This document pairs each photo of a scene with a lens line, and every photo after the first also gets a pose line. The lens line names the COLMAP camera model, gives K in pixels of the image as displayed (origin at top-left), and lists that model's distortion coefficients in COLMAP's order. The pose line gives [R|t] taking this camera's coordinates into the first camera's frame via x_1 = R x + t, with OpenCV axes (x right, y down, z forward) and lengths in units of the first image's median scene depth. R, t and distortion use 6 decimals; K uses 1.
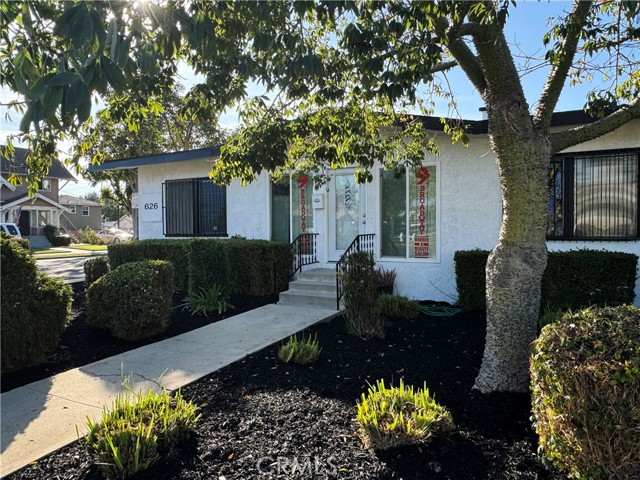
lens RADIAL K [[444.8, 0, 320.0], [0, 444.8, 240.0], [0, 0, 1]] dist [0.038881, -0.000329]
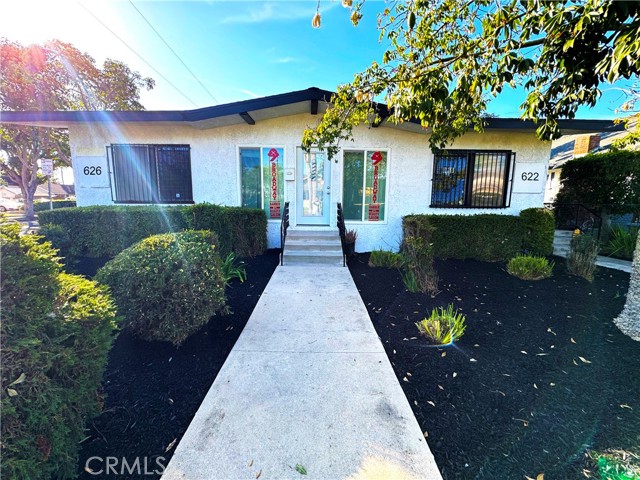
lens RADIAL K [[259.5, 0, 317.4], [0, 259.5, 237.0], [0, 0, 1]] dist [-0.000805, -0.000049]
pose [[0.885685, -0.046772, 0.461925, -0.260049], [-0.001840, 0.994551, 0.104231, 0.007066], [-0.464283, -0.093165, 0.880773, 0.342643]]
